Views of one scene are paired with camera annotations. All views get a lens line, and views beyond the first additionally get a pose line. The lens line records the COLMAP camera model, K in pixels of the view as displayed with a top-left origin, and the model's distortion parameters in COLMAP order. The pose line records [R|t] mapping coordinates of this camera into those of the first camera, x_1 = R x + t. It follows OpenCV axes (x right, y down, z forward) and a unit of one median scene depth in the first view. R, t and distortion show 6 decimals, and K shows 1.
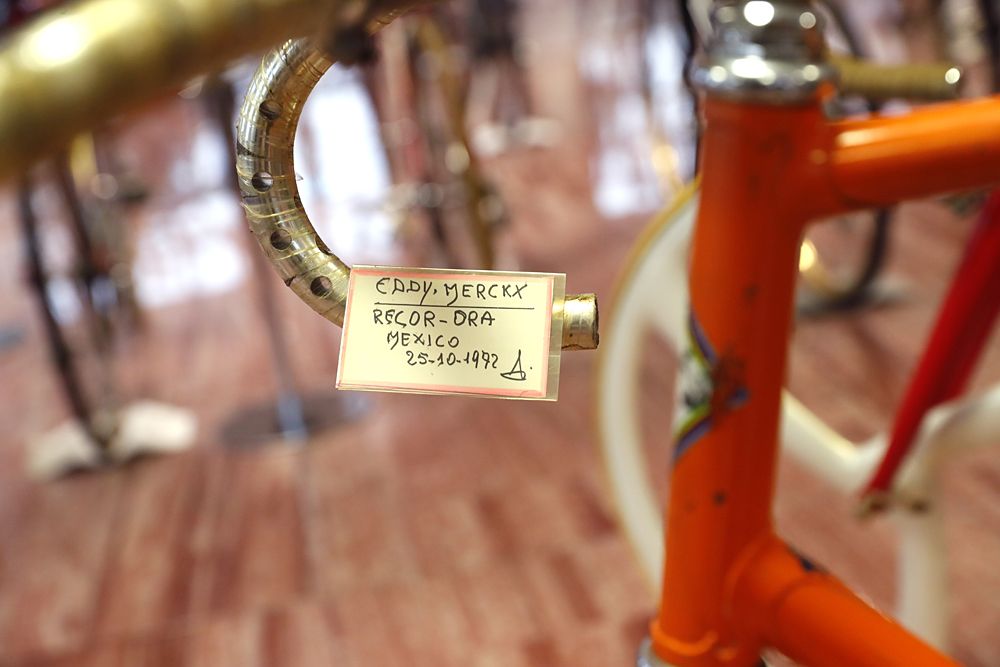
lens RADIAL K [[1700.7, 0, 500.0], [0, 1700.7, 335.7], [0, 0, 1]] dist [0.119846, 0.000000]
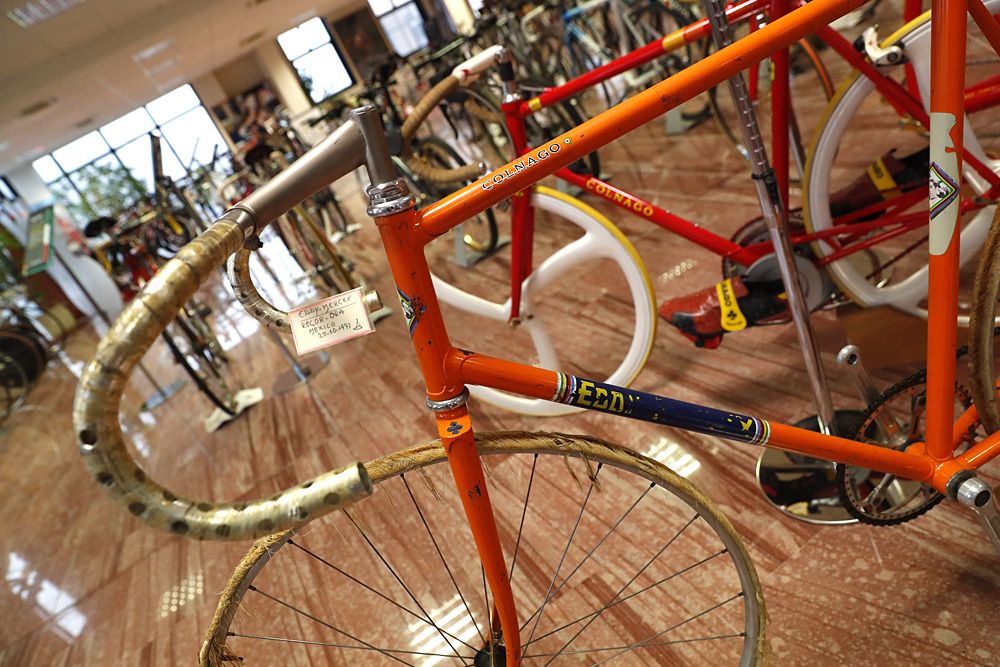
lens RADIAL K [[692.1, 0, 500.3], [0, 692.1, 339.7], [0, 0, 1]] dist [-0.100392, 0.067720]
pose [[0.918380, -0.363828, 0.155588, 0.018350], [0.350937, 0.930545, 0.104542, 0.002490], [-0.182817, -0.041408, 0.982275, -0.067880]]
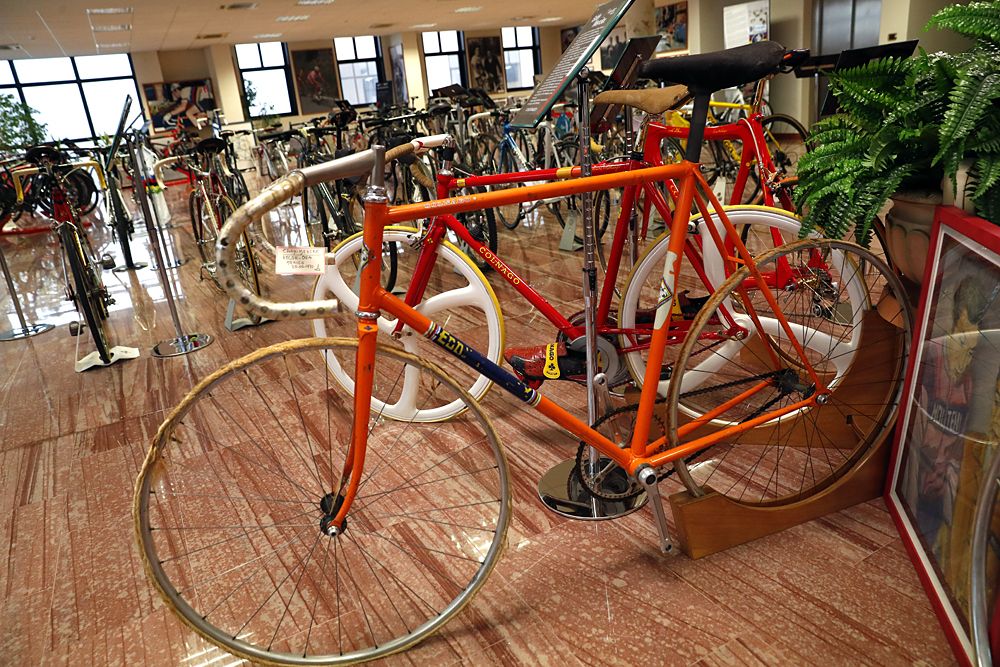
lens RADIAL K [[692.1, 0, 503.4], [0, 692.1, 332.2], [0, 0, 1]] dist [-0.100392, 0.067720]
pose [[0.928662, -0.054222, 0.366944, -0.095663], [0.052062, 0.998519, 0.015789, 0.084511], [-0.367256, 0.004441, 0.930109, -0.386972]]
